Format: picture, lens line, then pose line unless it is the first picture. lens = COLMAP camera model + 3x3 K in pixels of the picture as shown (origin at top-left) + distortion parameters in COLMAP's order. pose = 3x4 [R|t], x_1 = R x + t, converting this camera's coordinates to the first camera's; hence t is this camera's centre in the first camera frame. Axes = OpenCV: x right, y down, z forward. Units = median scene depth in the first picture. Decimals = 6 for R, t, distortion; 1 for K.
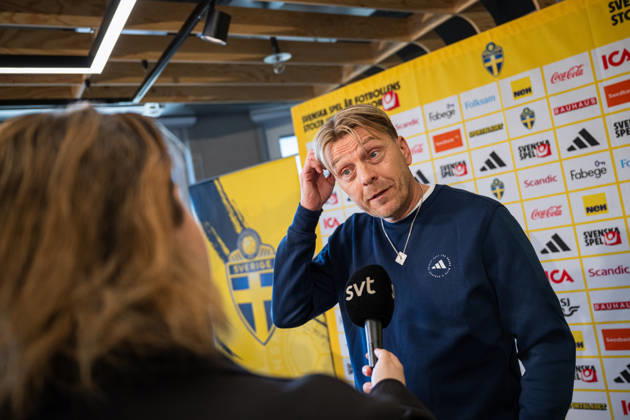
lens RADIAL K [[590.9, 0, 309.1], [0, 590.9, 209.8], [0, 0, 1]] dist [-0.007268, 0.009742]
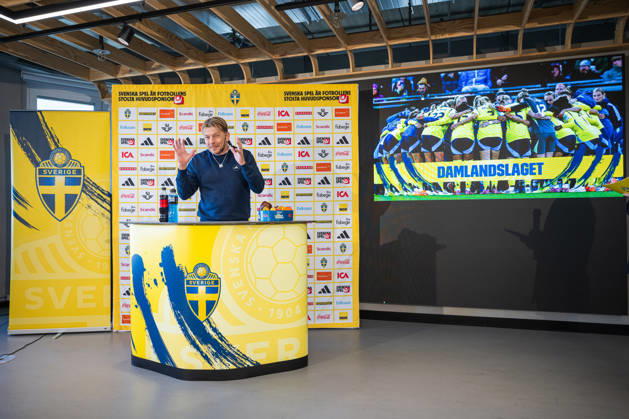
lens RADIAL K [[457.2, 0, 306.4], [0, 457.2, 208.2], [0, 0, 1]] dist [-0.004600, -0.000130]
pose [[0.727389, 0.163816, 0.666385, -0.559815], [-0.162143, 0.984620, -0.065060, 0.221531], [-0.666794, -0.060726, 0.742764, -0.481402]]
